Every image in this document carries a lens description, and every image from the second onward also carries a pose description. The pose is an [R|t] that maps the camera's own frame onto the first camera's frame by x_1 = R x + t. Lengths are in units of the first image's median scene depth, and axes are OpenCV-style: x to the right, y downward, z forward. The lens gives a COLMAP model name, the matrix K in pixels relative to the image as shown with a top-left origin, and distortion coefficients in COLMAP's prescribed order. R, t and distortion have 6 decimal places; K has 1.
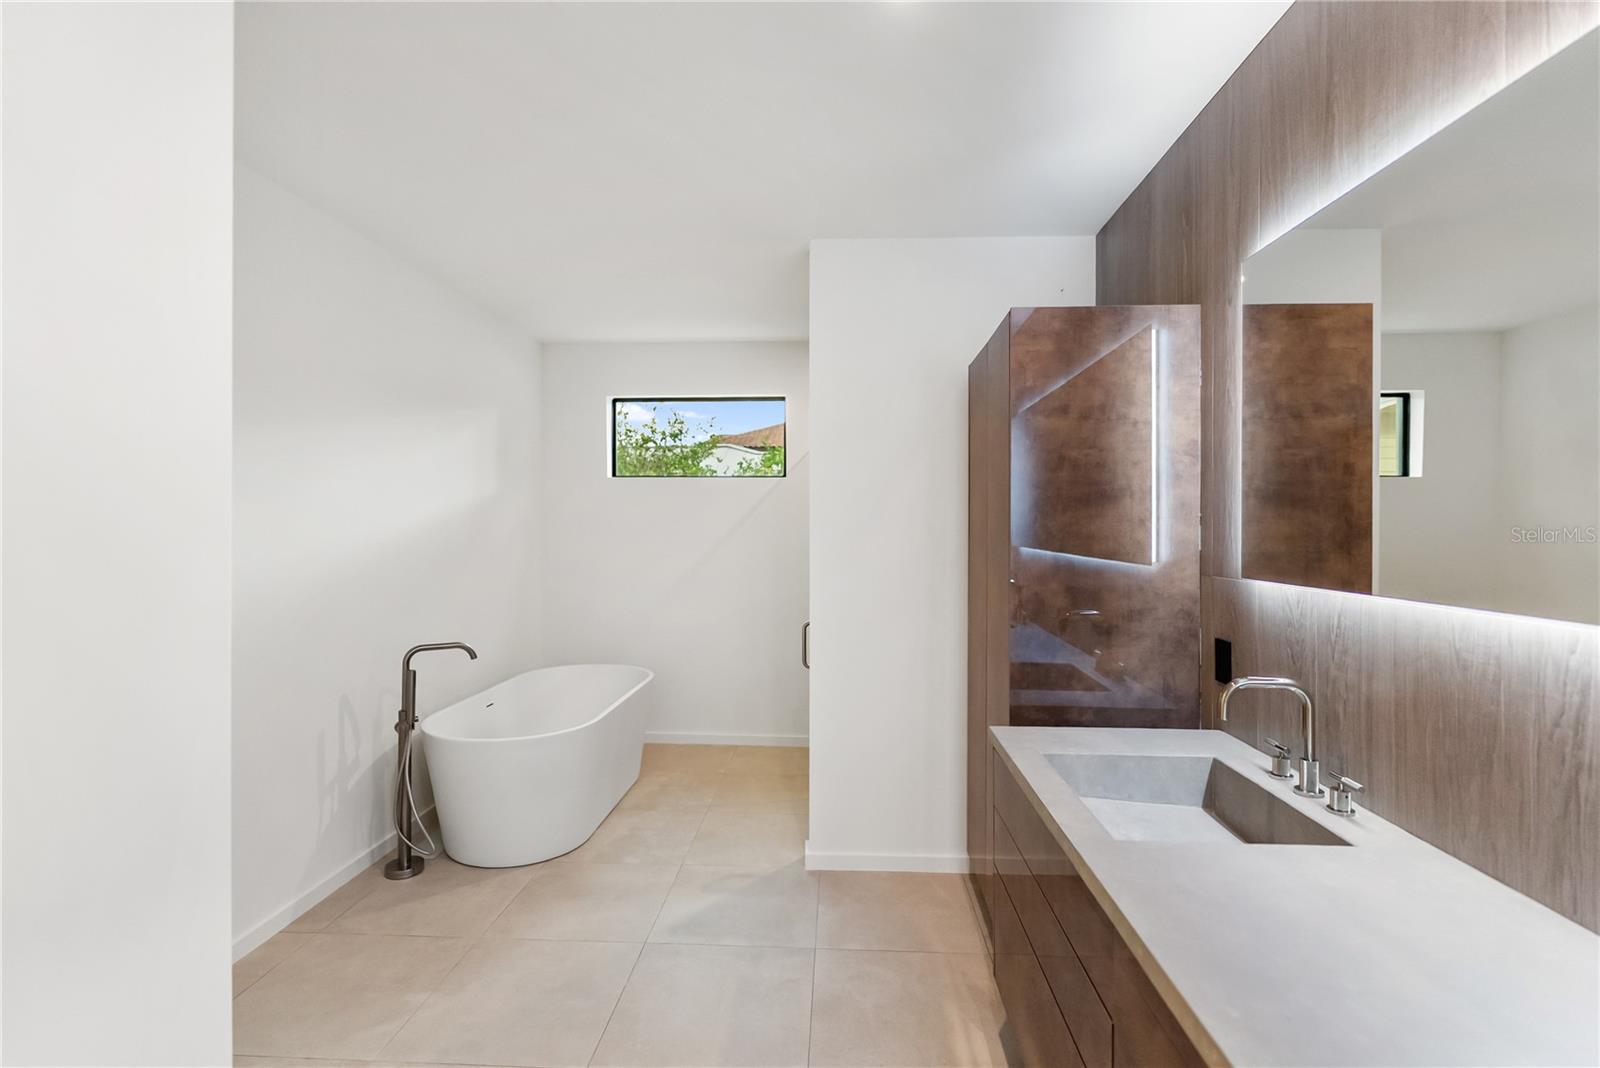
lens RADIAL K [[733.9, 0, 801.3], [0, 733.9, 523.7], [0, 0, 1]] dist [-0.006707, 0.002642]
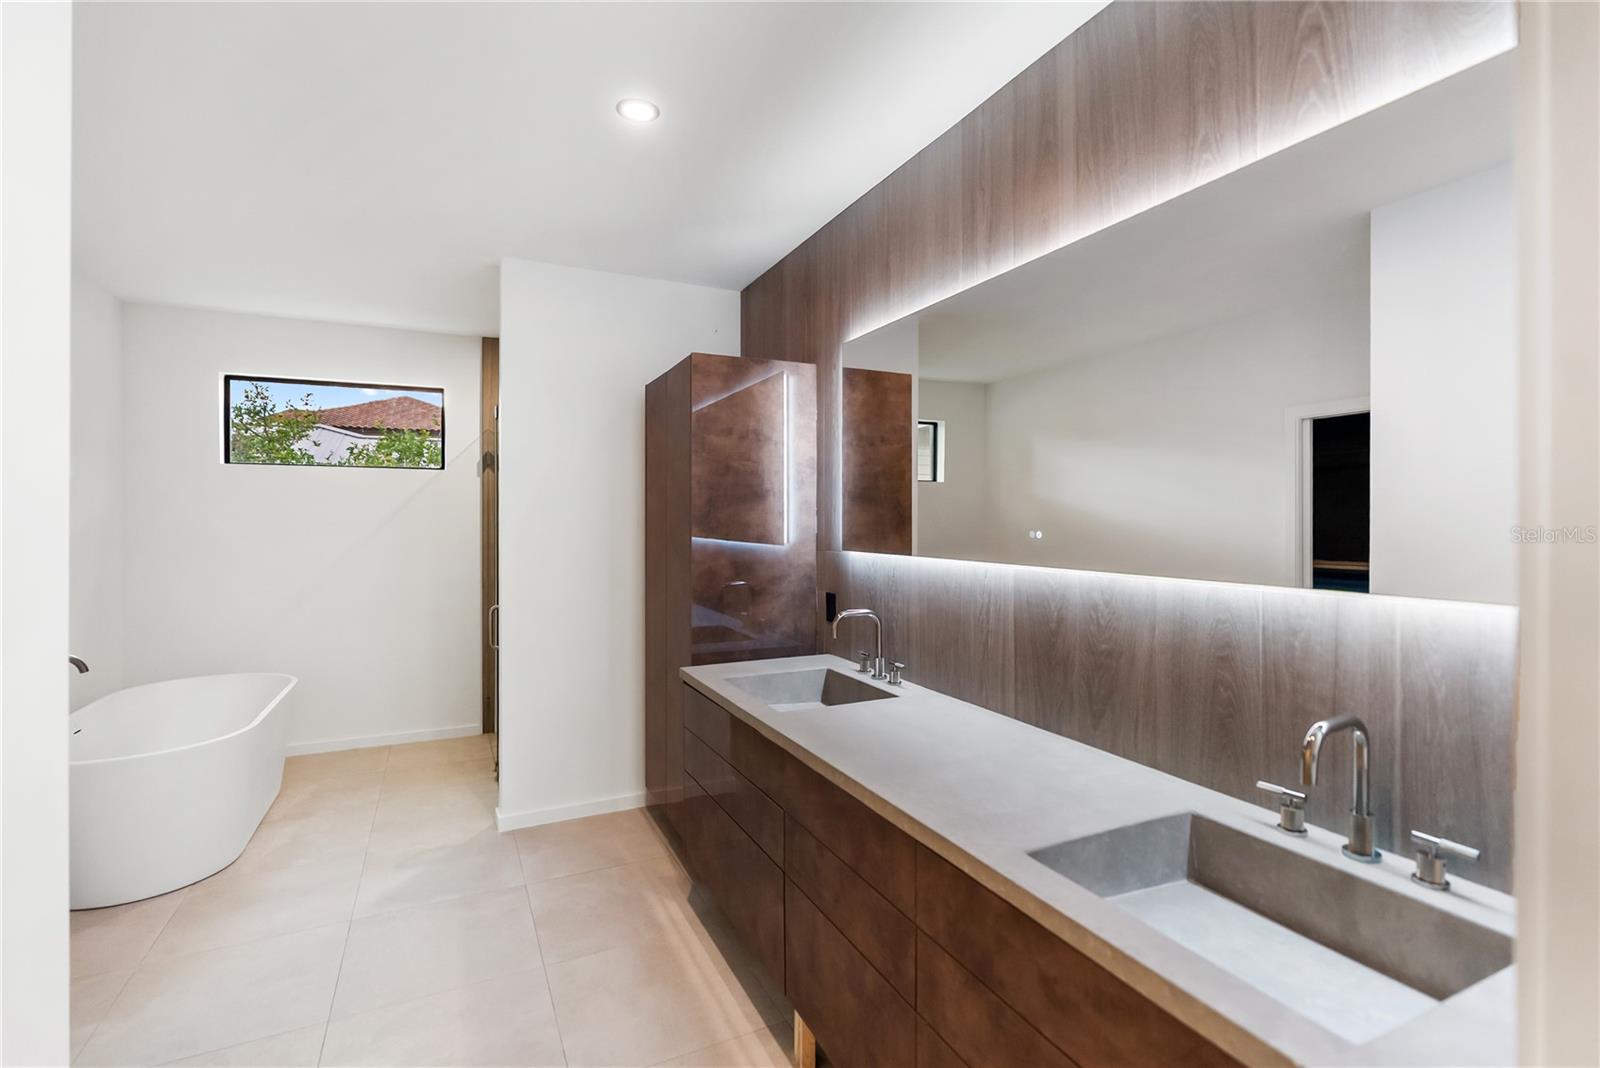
lens RADIAL K [[733.9, 0, 808.6], [0, 733.9, 513.2], [0, 0, 1]] dist [-0.006707, 0.002642]
pose [[0.871692, -0.001013, 0.490054, -0.131250], [0.002821, 0.999992, -0.002952, 0.000572], [-0.490047, 0.003956, 0.871687, -0.188150]]
